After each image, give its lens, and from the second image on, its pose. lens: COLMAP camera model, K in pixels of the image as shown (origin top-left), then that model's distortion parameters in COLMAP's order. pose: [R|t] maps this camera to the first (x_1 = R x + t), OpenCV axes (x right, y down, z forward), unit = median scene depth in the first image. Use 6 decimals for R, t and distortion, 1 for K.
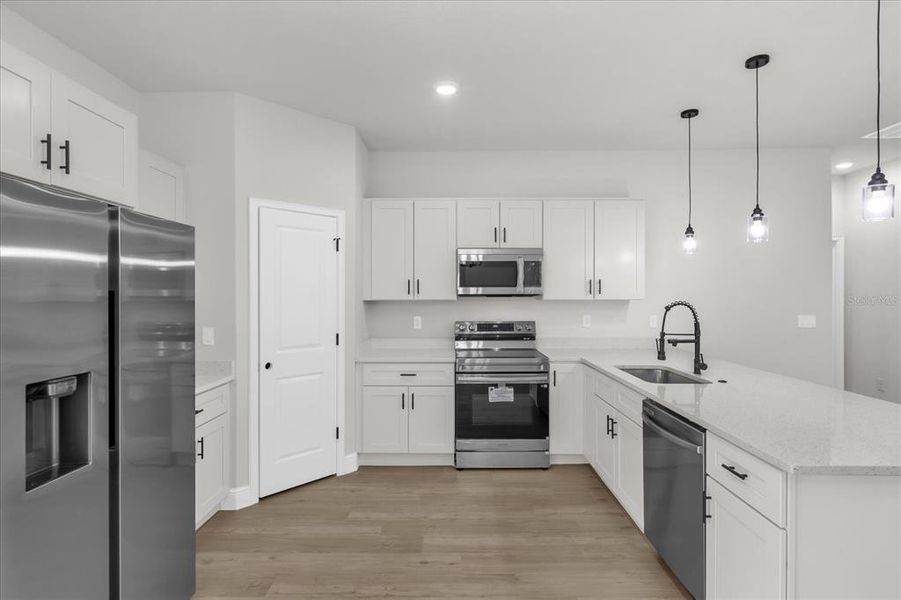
lens RADIAL K [[453.0, 0, 450.5], [0, 453.0, 300.0], [0, 0, 1]] dist [-0.003223, -0.000206]
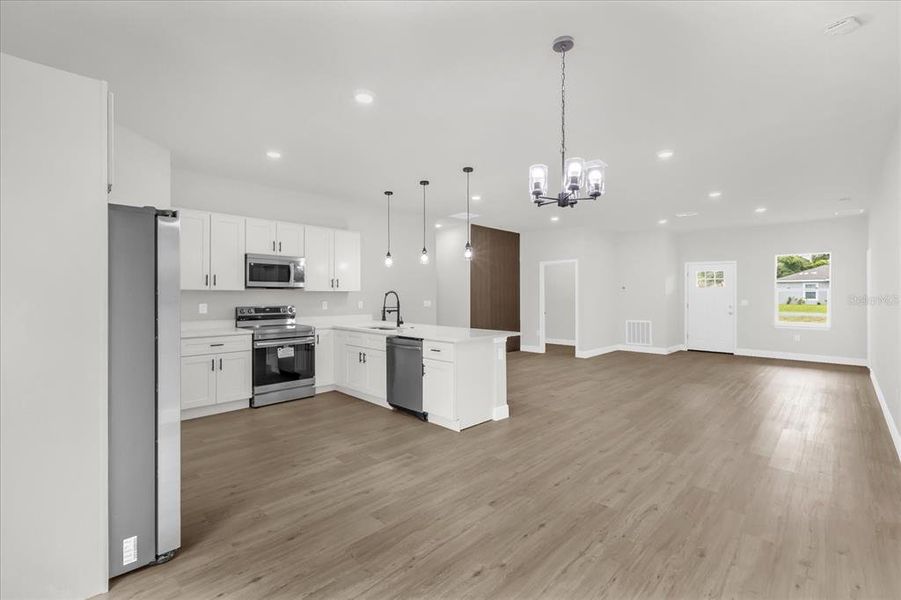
lens RADIAL K [[388.7, 0, 450.5], [0, 388.7, 300.0], [0, 0, 1]] dist [-0.001160, -0.000108]
pose [[0.695617, -0.008080, 0.718367, -0.433851], [0.007343, 0.999964, 0.004137, 0.030925], [-0.718375, 0.002397, 0.695652, -0.301296]]
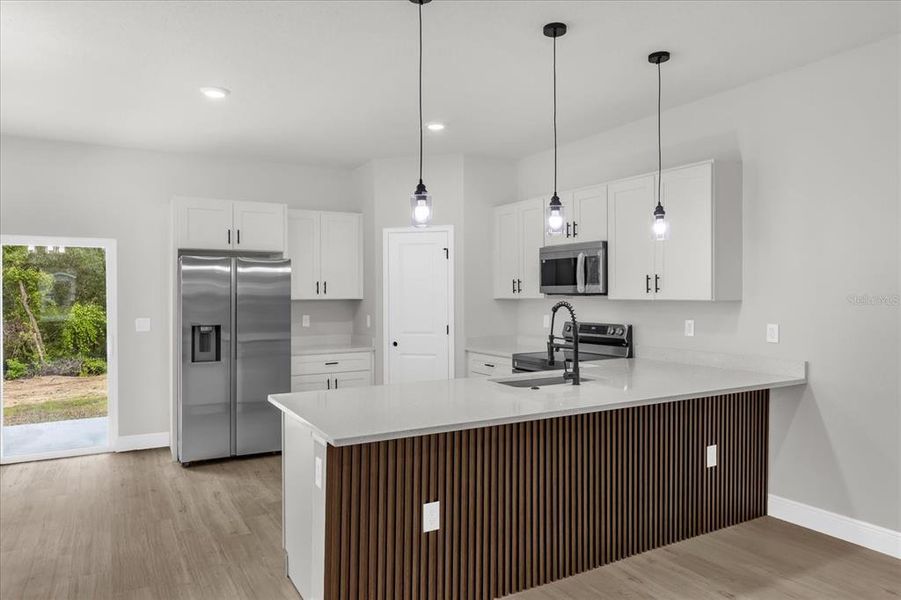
lens RADIAL K [[591.0, 0, 450.5], [0, 591.0, 300.0], [0, 0, 1]] dist [-0.005233, -0.000534]
pose [[0.520315, 0.009126, -0.853925, 1.113738], [-0.007861, 0.999952, 0.005896, -0.004032], [0.853938, 0.003645, 0.520362, 0.161580]]
